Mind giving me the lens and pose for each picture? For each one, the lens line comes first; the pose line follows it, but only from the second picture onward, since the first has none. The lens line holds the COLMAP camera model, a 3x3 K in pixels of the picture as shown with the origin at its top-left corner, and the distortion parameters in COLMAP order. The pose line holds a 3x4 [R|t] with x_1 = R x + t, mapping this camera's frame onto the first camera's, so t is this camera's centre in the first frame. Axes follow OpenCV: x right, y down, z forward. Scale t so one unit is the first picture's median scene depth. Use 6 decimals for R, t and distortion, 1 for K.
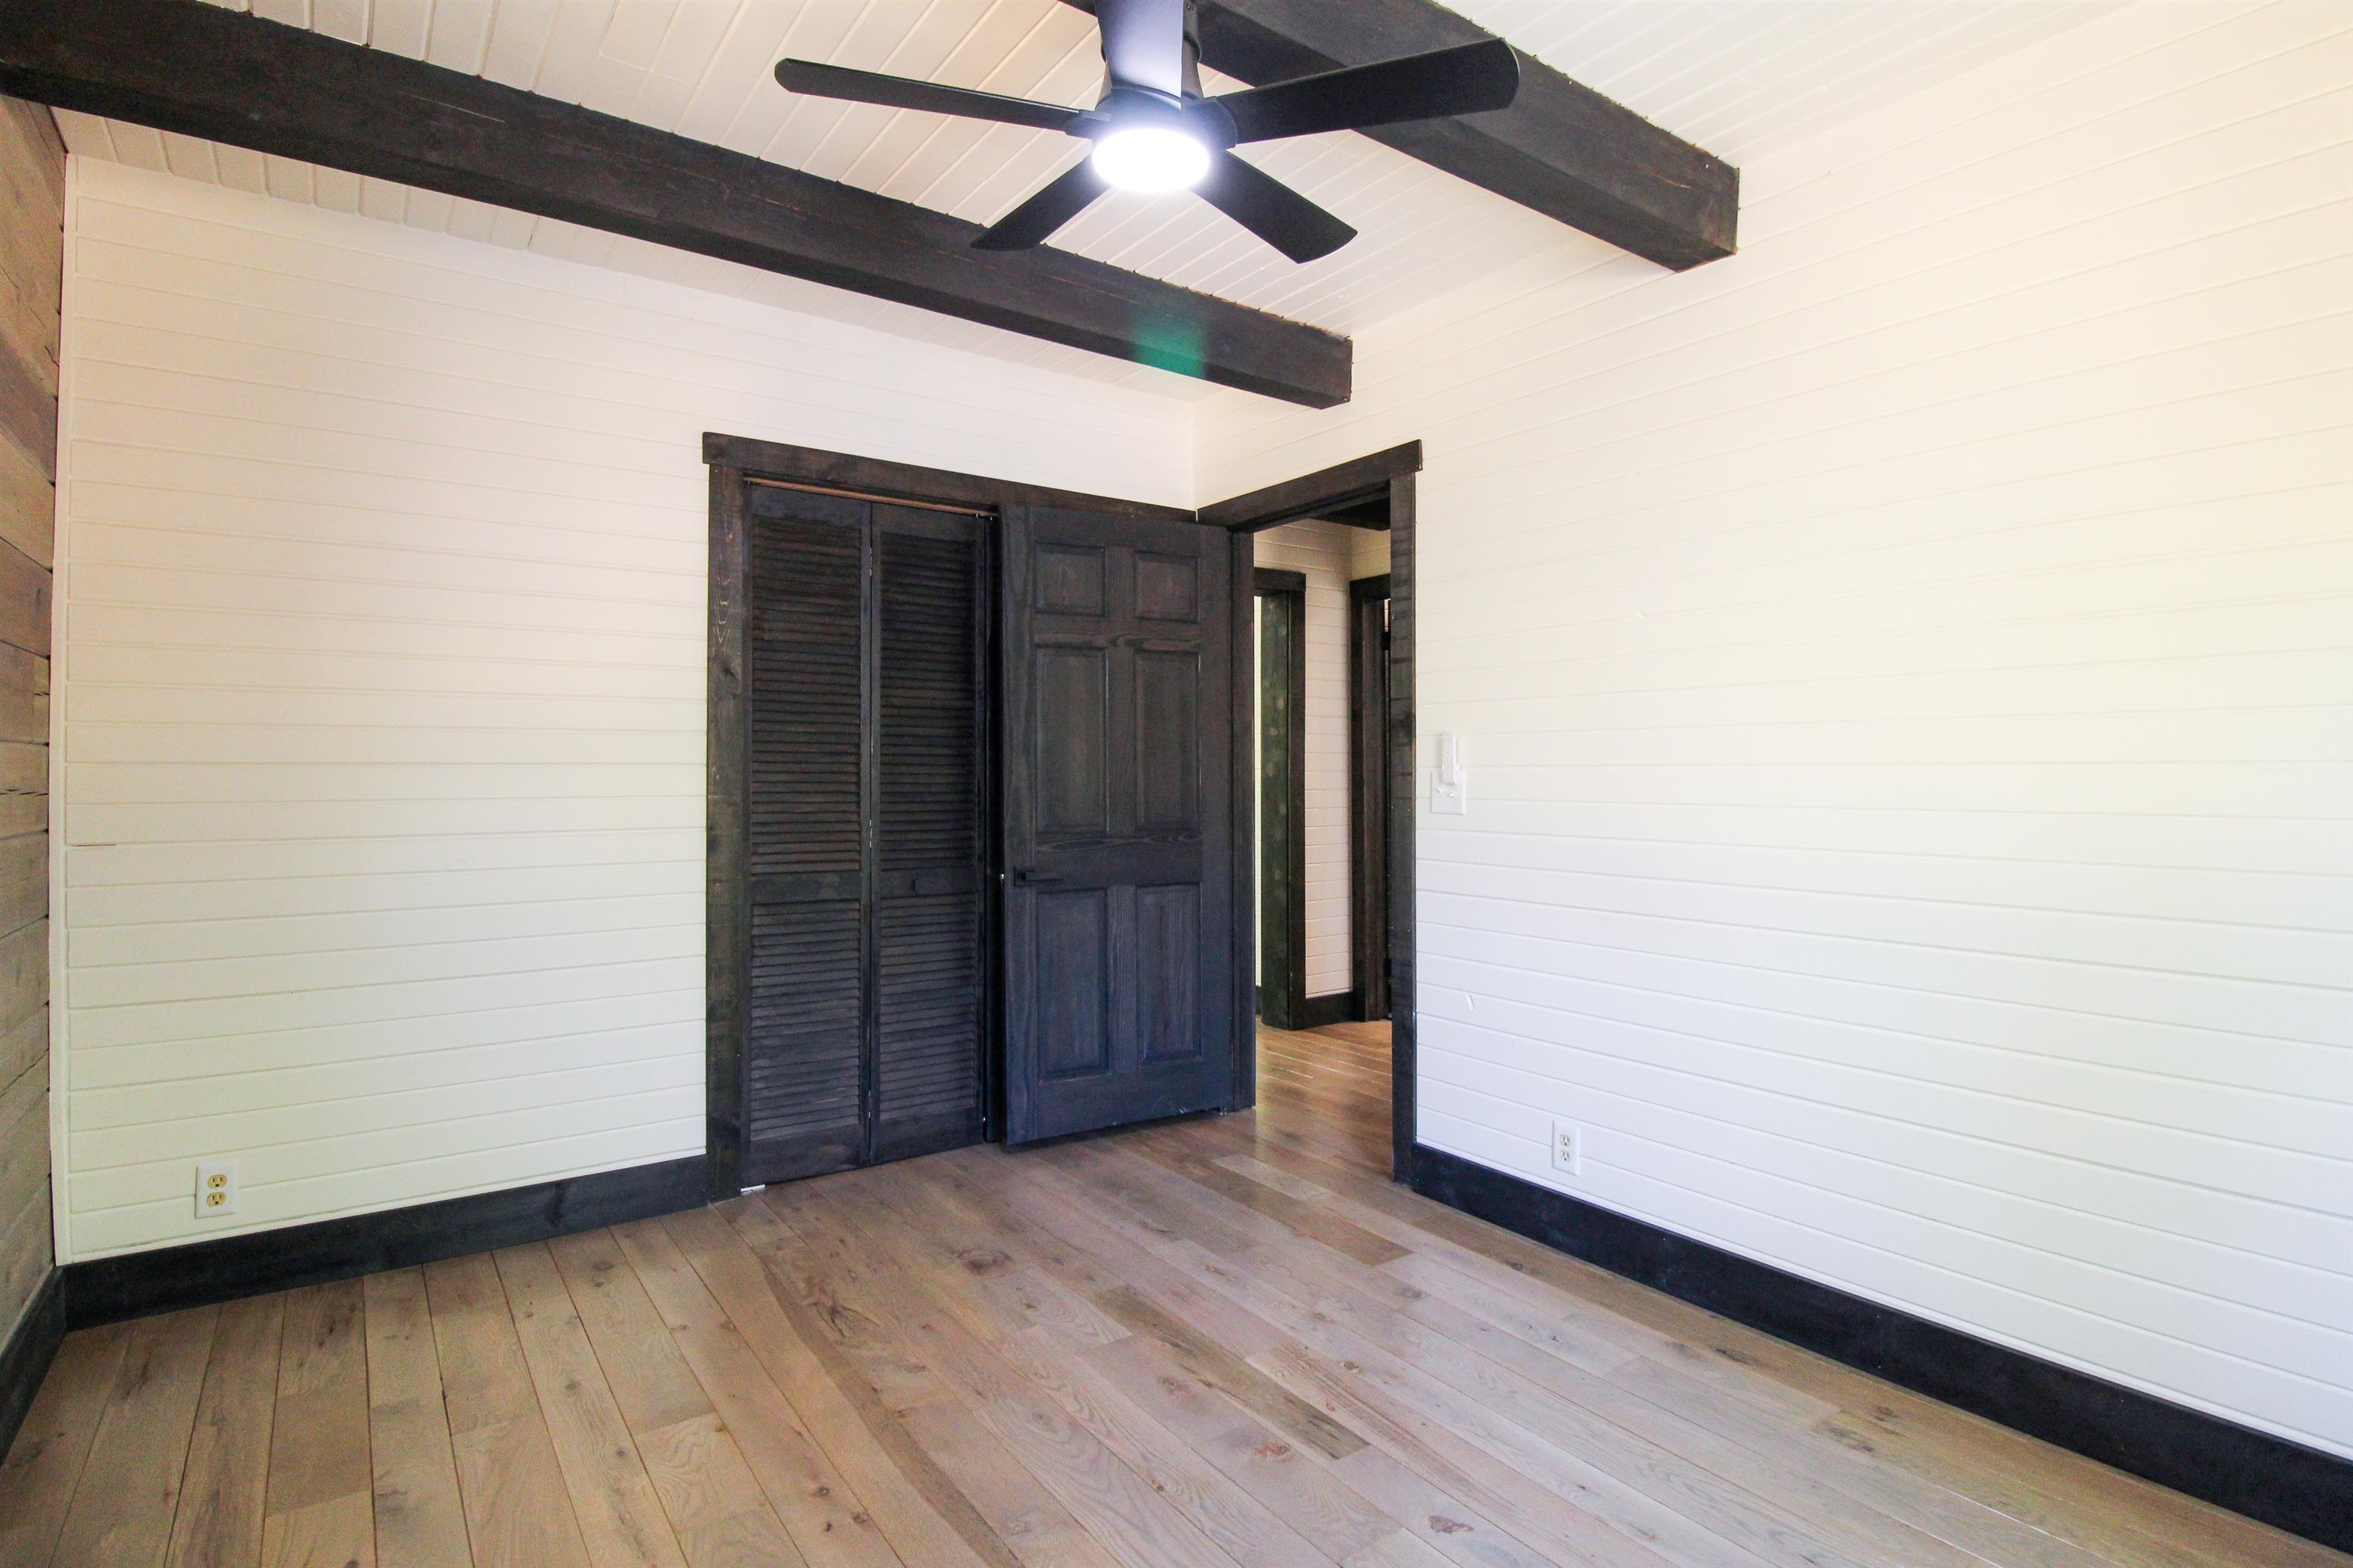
lens RADIAL K [[1119.7, 0, 1175.9], [0, 1119.7, 780.5], [0, 0, 1]] dist [0.003498, -0.005095]
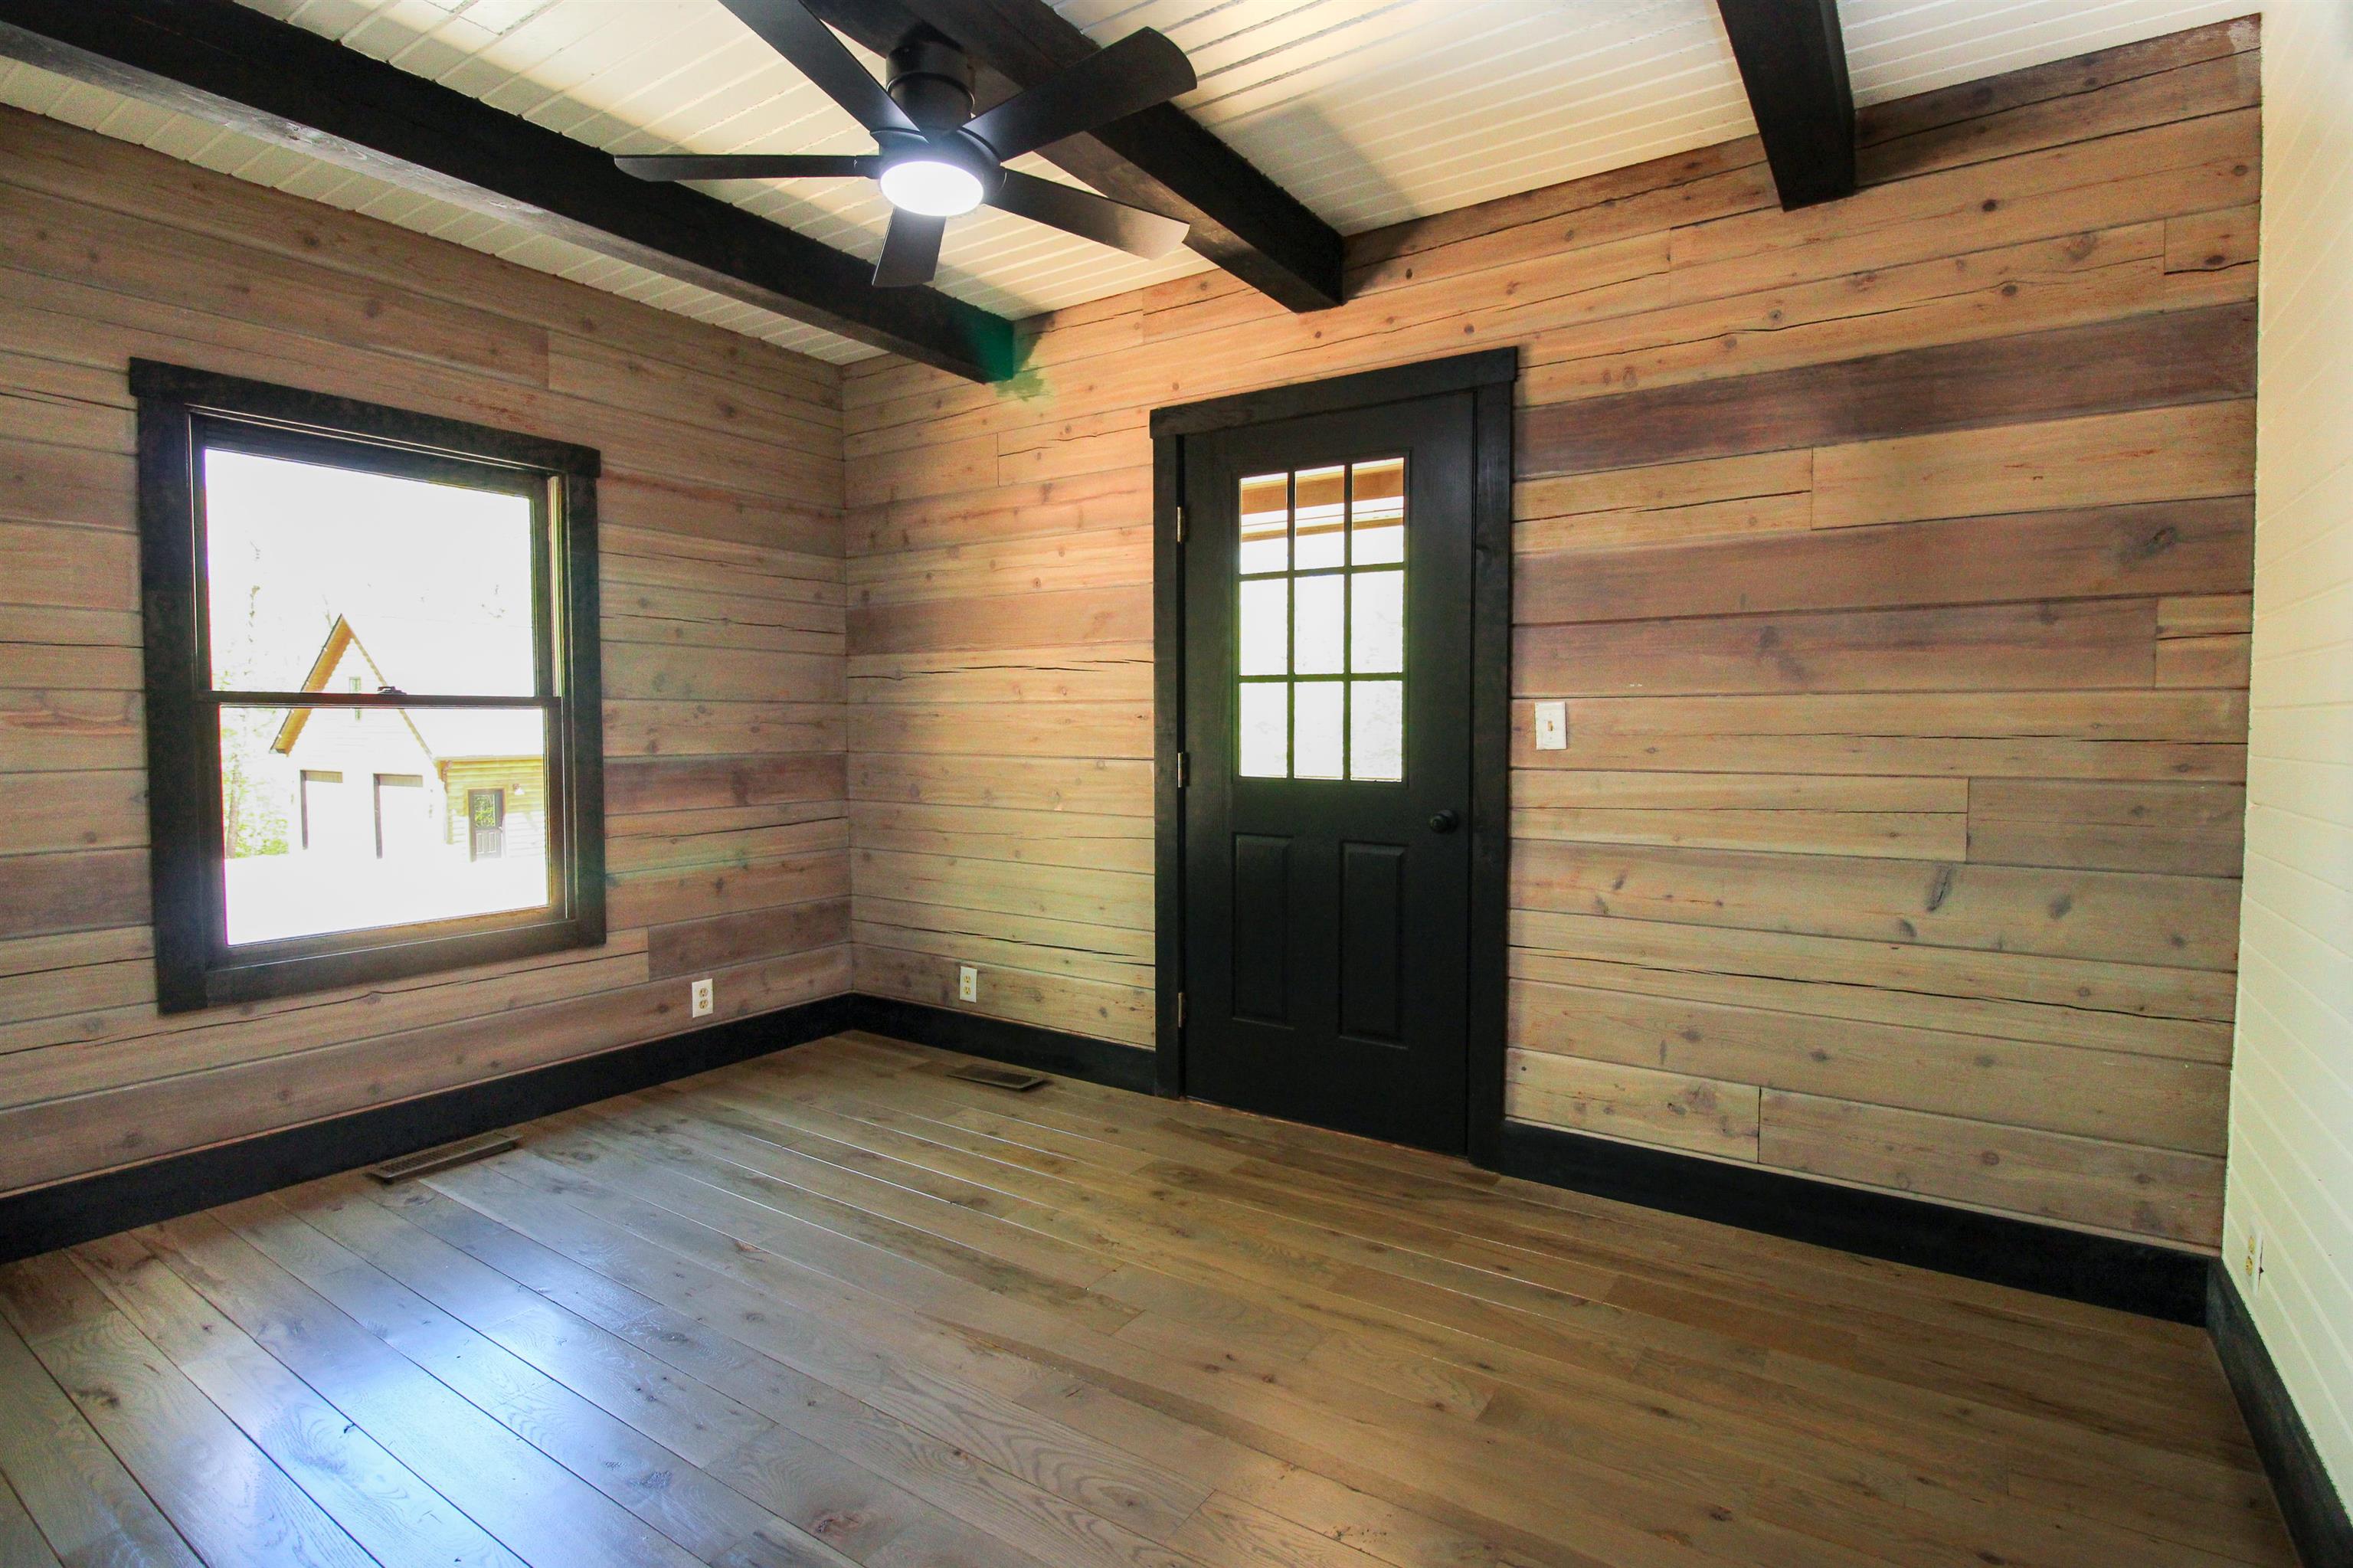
lens RADIAL K [[1119.7, 0, 1187.8], [0, 1119.7, 777.4], [0, 0, 1]] dist [0.003498, -0.005095]
pose [[-0.928272, 0.014623, -0.371615, 0.136399], [-0.003761, 0.998806, 0.048698, -0.000499], [0.371883, 0.046603, -0.927109, 1.741995]]
